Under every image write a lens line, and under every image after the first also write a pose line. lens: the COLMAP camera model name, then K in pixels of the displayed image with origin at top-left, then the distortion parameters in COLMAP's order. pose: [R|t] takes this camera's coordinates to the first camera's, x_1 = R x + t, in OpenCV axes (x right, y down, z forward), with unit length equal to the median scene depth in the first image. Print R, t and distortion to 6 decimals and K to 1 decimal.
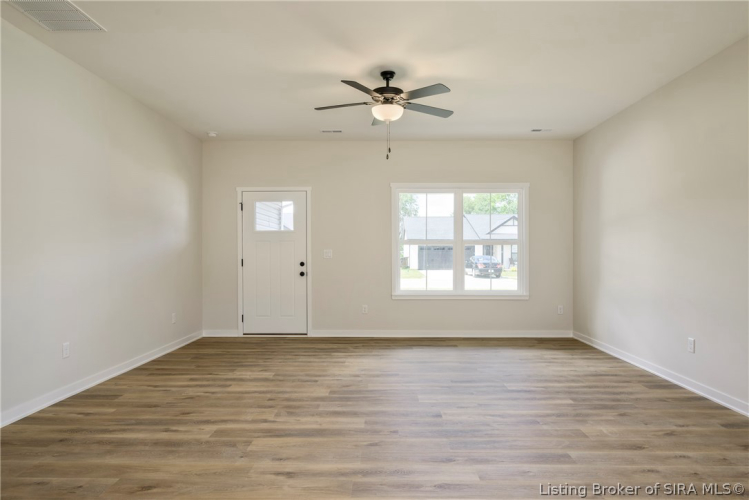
lens RADIAL K [[470.5, 0, 378.5], [0, 470.5, 256.5], [0, 0, 1]] dist [-0.007024, 0.001753]
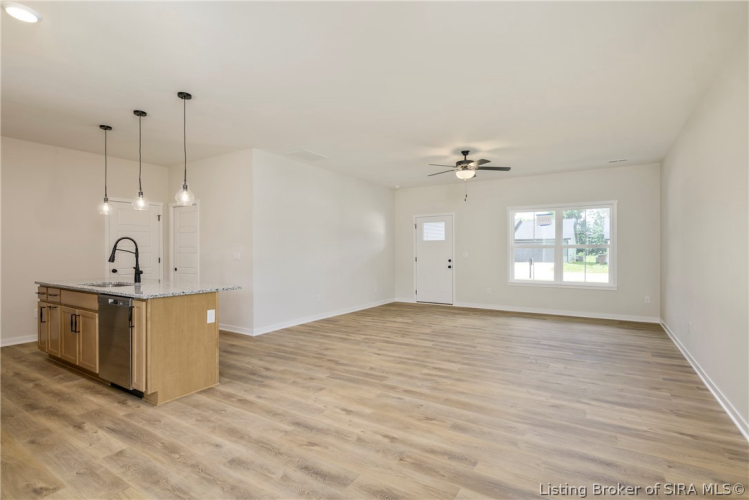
lens RADIAL K [[362.1, 0, 378.1], [0, 362.1, 253.5], [0, 0, 1]] dist [-0.002537, 0.000971]
pose [[0.856322, 0.003509, -0.516430, 0.423191], [-0.002879, 0.999994, 0.002022, -0.016510], [0.516434, -0.000245, 0.856327, -0.299757]]
